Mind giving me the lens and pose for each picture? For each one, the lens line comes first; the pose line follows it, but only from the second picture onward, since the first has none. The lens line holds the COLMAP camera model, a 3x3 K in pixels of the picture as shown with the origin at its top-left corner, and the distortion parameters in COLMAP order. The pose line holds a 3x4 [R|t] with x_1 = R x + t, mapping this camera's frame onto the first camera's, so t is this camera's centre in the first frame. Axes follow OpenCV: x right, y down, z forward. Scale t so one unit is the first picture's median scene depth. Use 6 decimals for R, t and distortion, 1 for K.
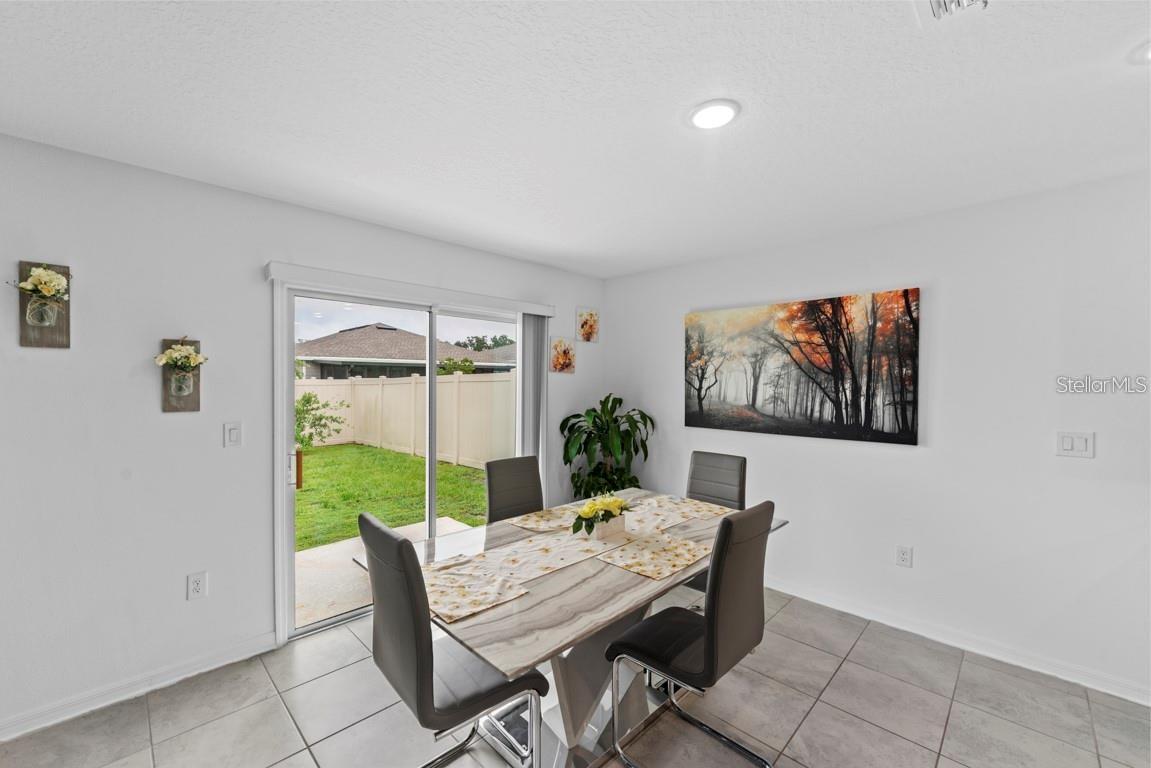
lens RADIAL K [[462.3, 0, 568.5], [0, 462.3, 386.3], [0, 0, 1]] dist [-0.000153, -0.000048]
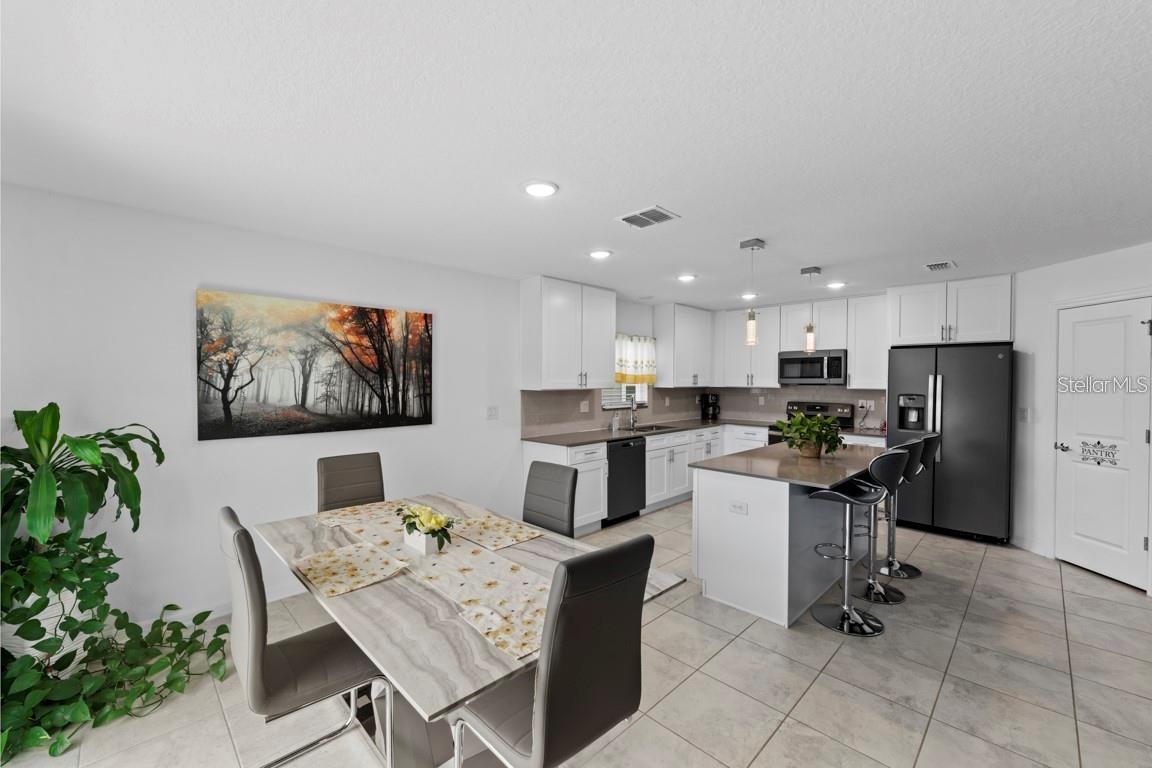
lens RADIAL K [[462.7, 0, 569.0], [0, 462.7, 386.3], [0, 0, 1]] dist [-0.000153, -0.000048]
pose [[0.009486, -0.020495, 0.999745, -0.579877], [0.008926, 0.999752, 0.020410, -0.012541], [-0.999915, 0.008730, 0.009667, 0.482844]]
